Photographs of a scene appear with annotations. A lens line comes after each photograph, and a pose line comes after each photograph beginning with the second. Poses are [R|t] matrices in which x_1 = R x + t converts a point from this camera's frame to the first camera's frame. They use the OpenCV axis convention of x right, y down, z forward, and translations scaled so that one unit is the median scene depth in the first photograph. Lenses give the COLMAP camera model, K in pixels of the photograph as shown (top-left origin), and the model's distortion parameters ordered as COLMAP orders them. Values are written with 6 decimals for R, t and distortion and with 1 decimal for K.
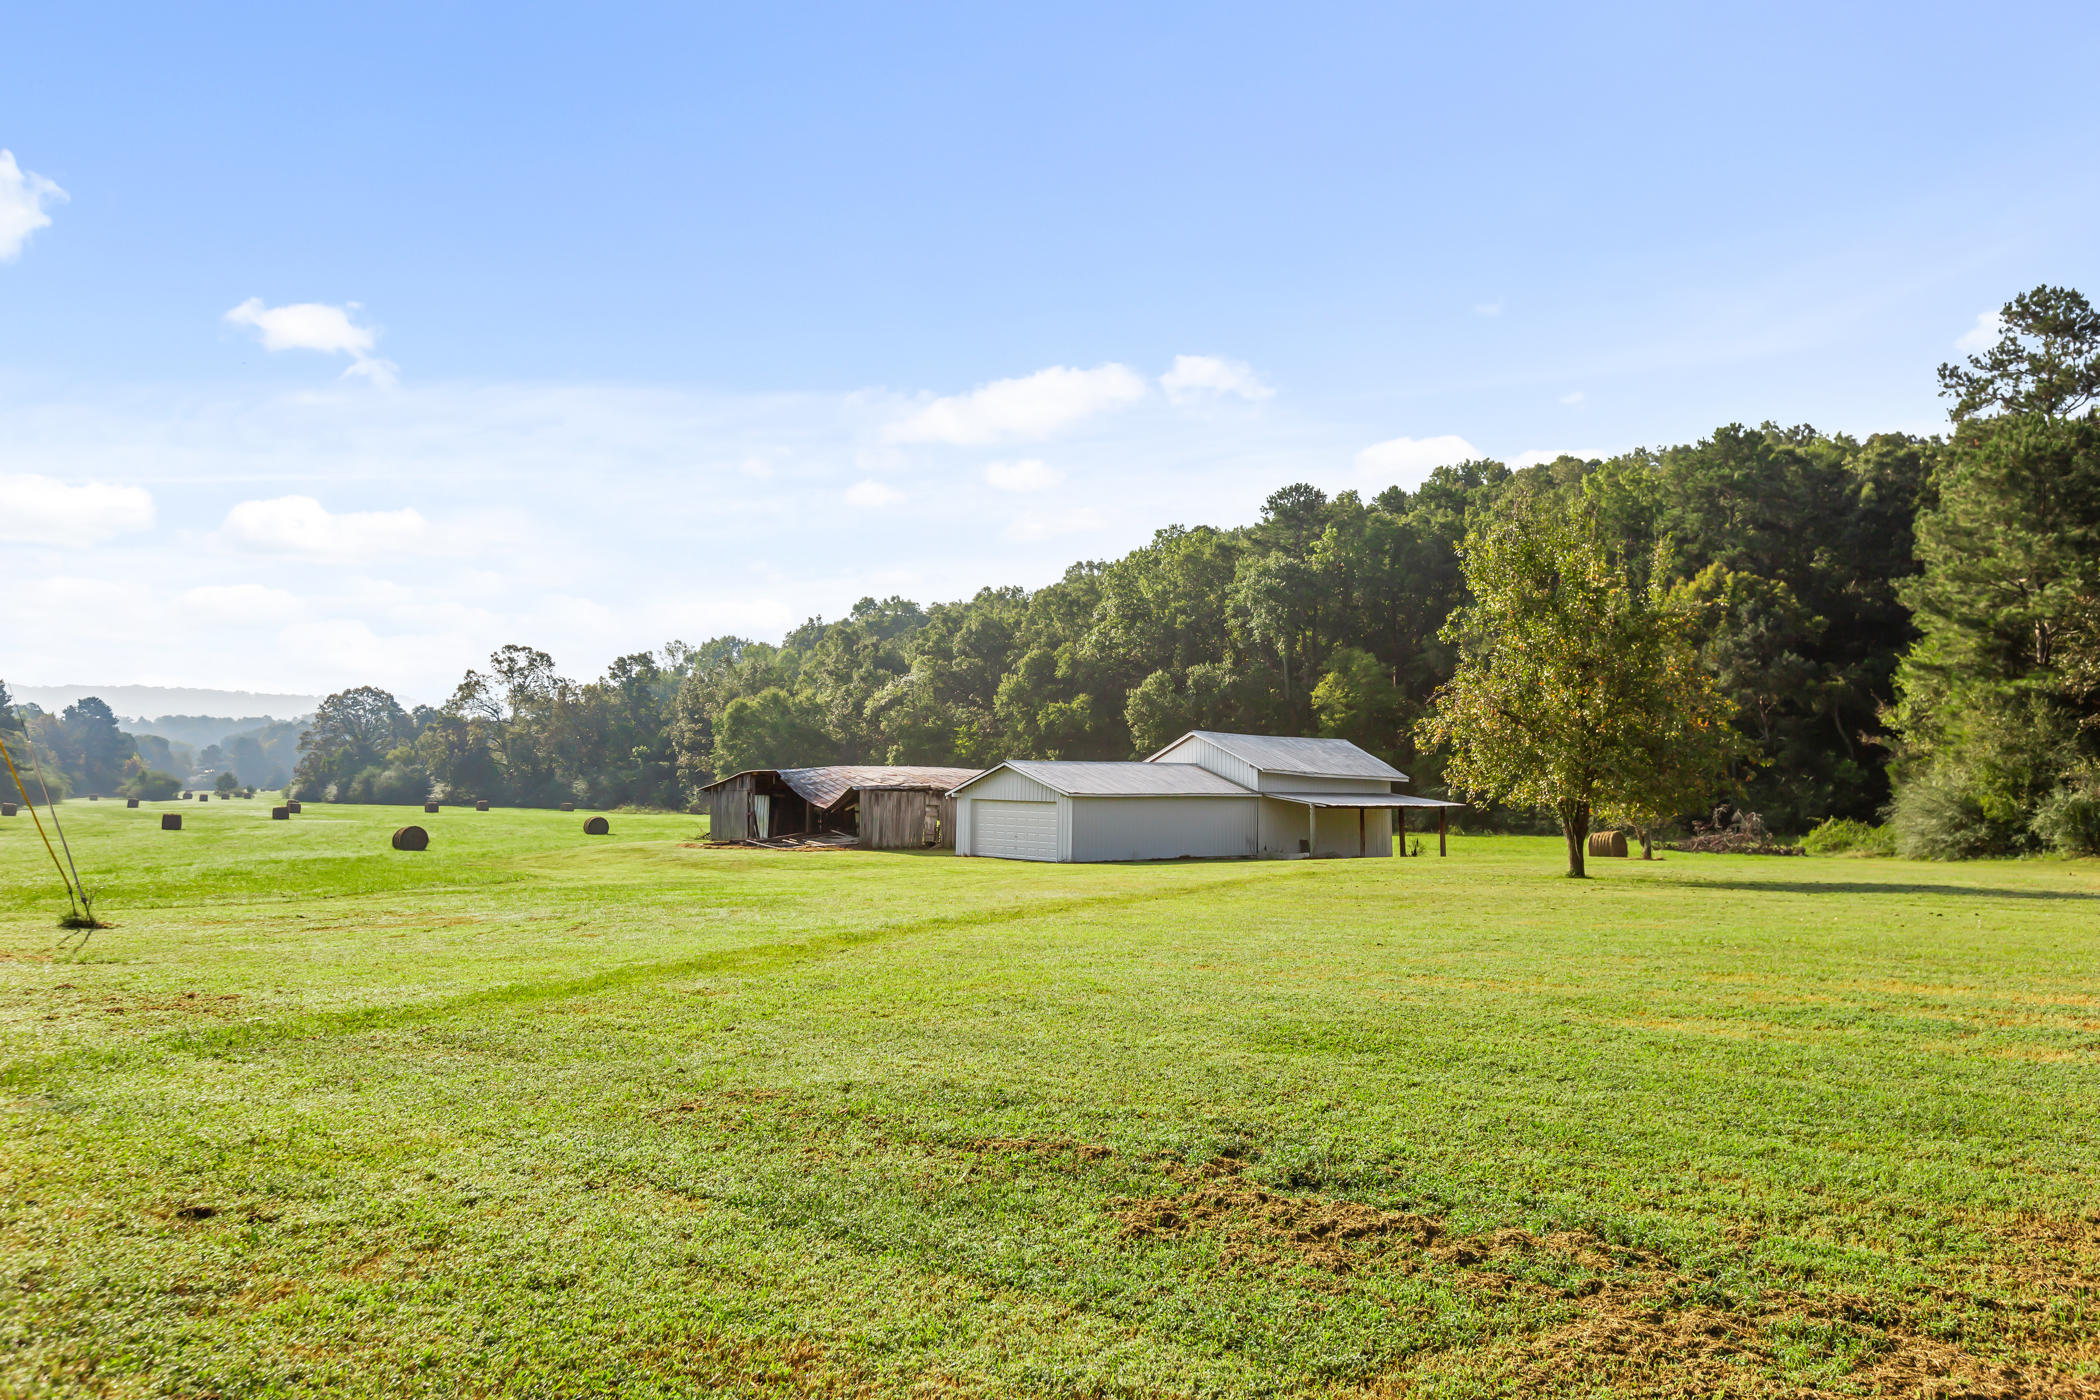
lens RADIAL K [[1632.6, 0, 1047.2], [0, 1632.6, 692.3], [0, 0, 1]] dist [0.002166, -0.002754]
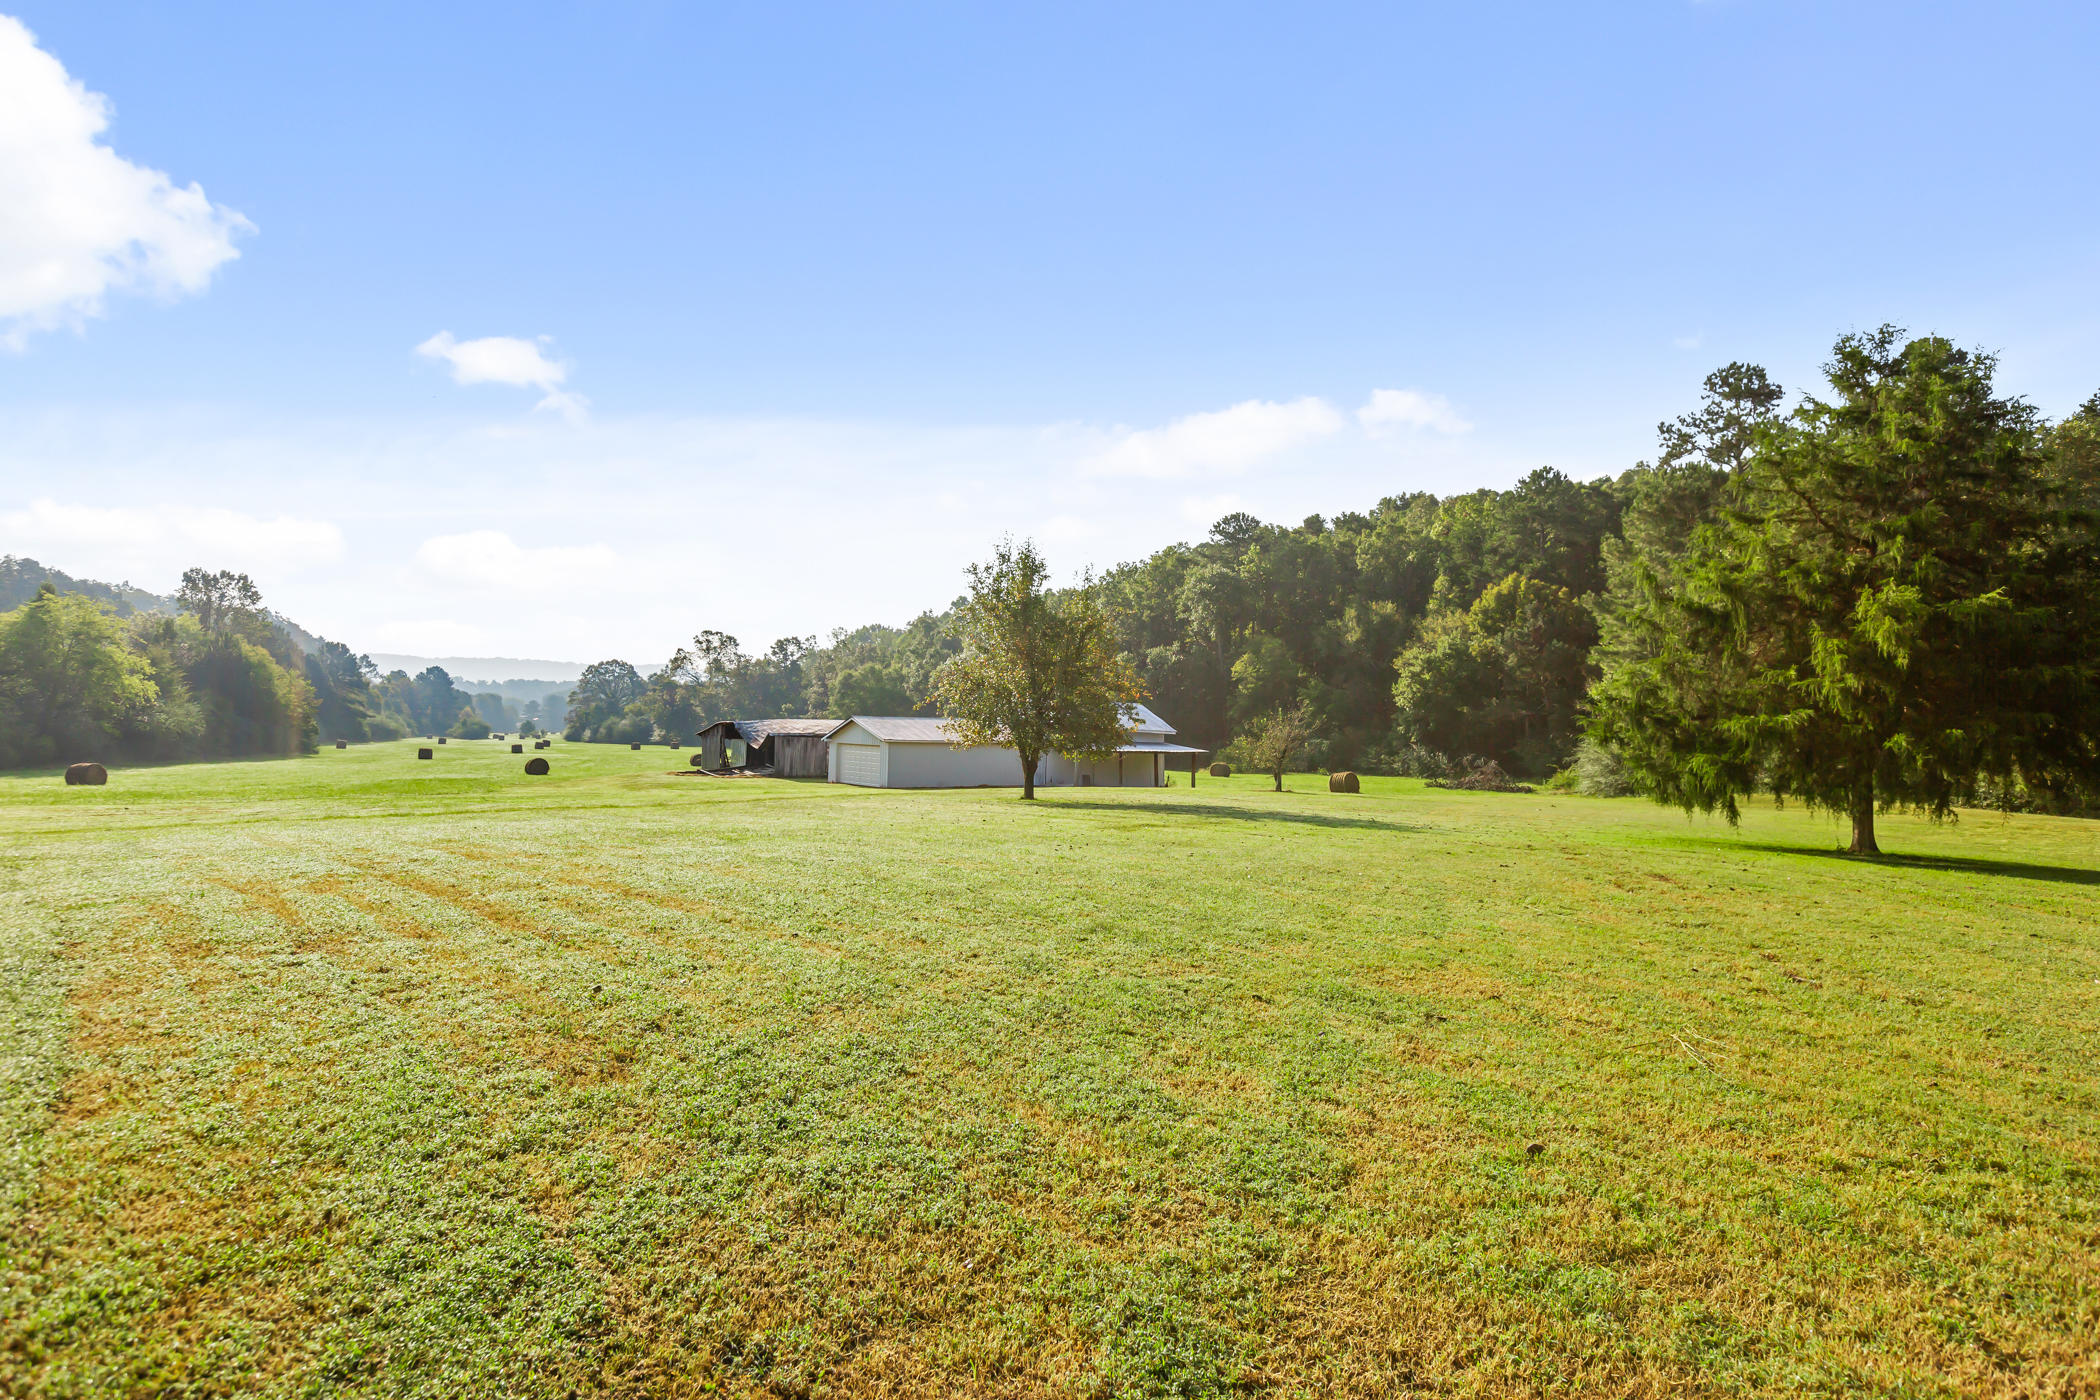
lens RADIAL K [[1218.4, 0, 1049.9], [0, 1218.4, 700.0], [0, 0, 1]] dist [-0.006049, -0.000252]
pose [[0.996184, 0.007679, -0.086938, 0.099337], [-0.005204, 0.999576, 0.028655, -0.001767], [0.087121, -0.028094, 0.995802, -0.019604]]
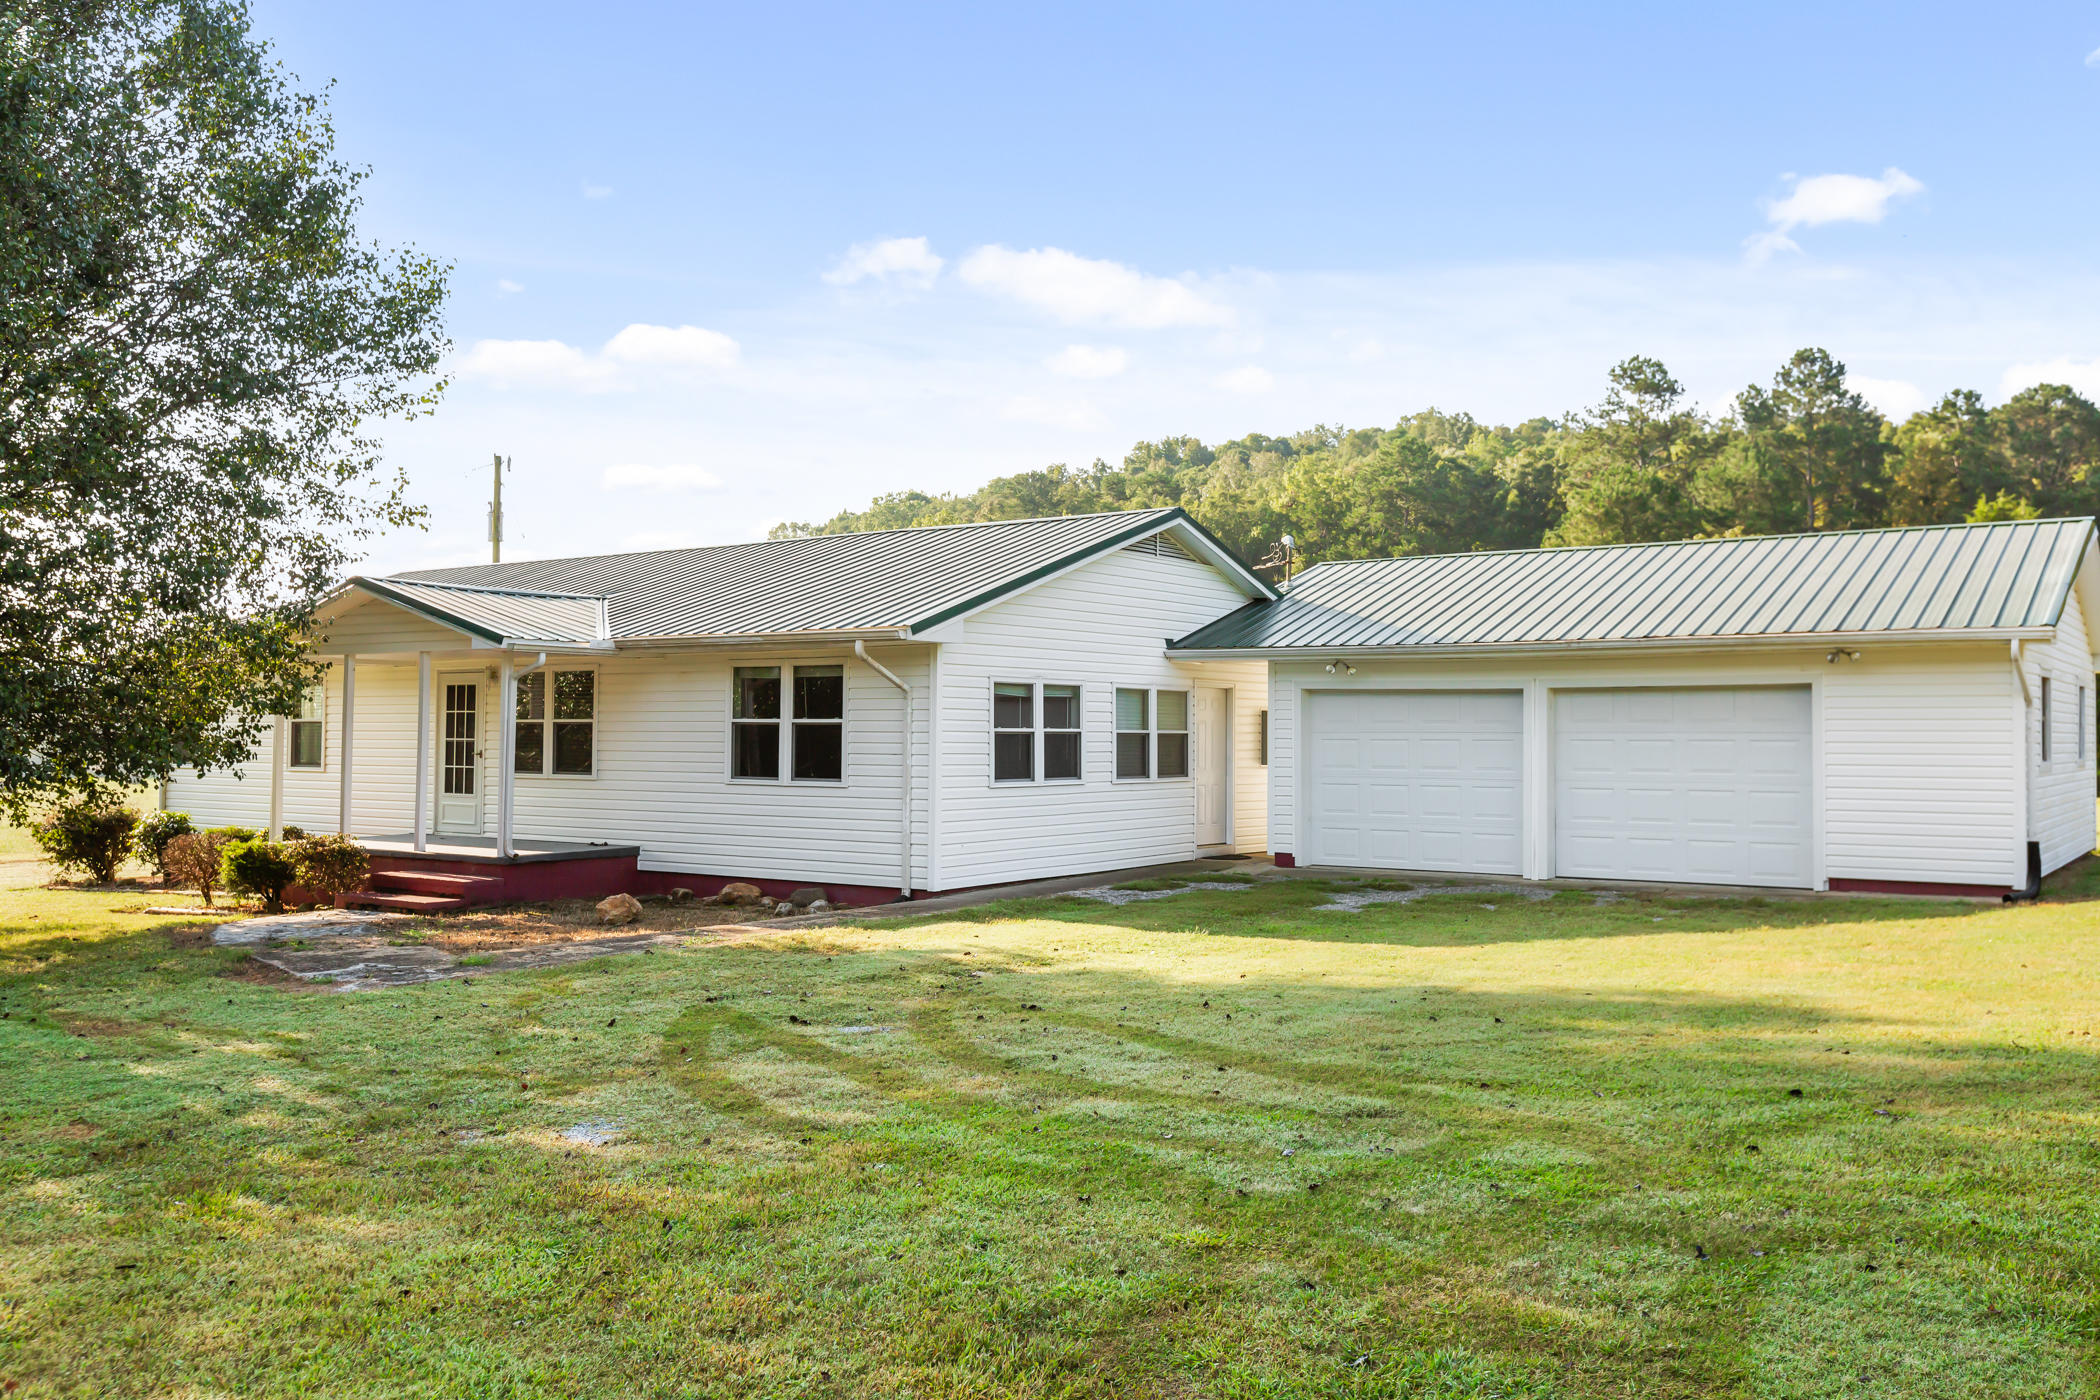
lens RADIAL K [[1770.1, 0, 1048.5], [0, 1770.1, 709.7], [0, 0, 1]] dist [-0.000155, -0.003672]
pose [[0.978997, -0.008954, 0.203678, -0.090397], [0.001379, 0.999303, 0.037302, -0.013874], [-0.203870, -0.036237, 0.978327, -0.191881]]
